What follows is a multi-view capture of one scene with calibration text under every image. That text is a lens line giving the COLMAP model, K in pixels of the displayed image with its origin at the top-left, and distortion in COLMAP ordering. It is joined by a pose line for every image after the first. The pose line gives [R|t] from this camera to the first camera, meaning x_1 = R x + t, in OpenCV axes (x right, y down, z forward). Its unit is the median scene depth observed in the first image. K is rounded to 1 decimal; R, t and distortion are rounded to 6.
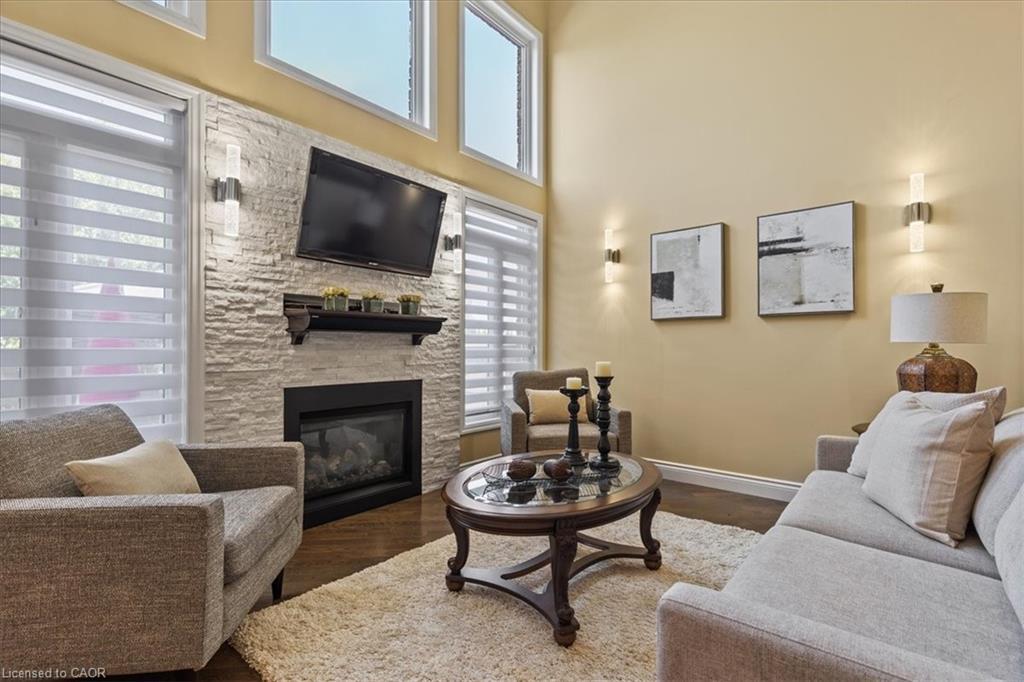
lens RADIAL K [[470.0, 0, 513.2], [0, 470.0, 344.8], [0, 0, 1]] dist [0.006699, -0.001037]
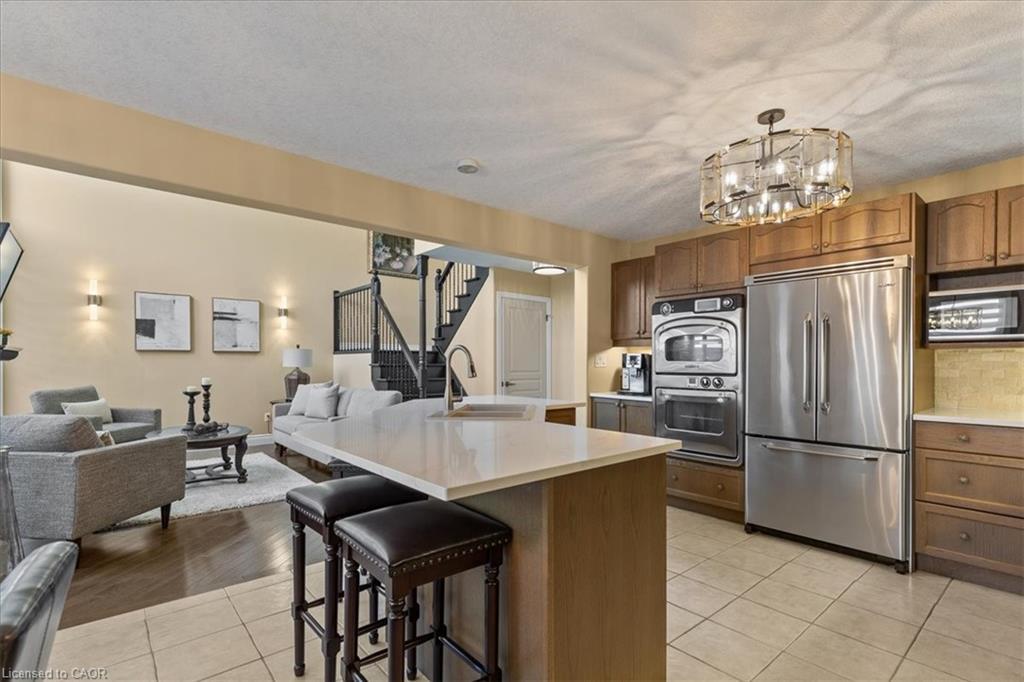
lens RADIAL K [[470.0, 0, 518.3], [0, 470.0, 356.4], [0, 0, 1]] dist [0.006699, -0.001037]
pose [[0.155442, 0.012251, 0.987769, -1.184262], [-0.008330, 0.999904, -0.011091, -0.034126], [-0.987810, -0.006504, 0.155529, -0.493593]]
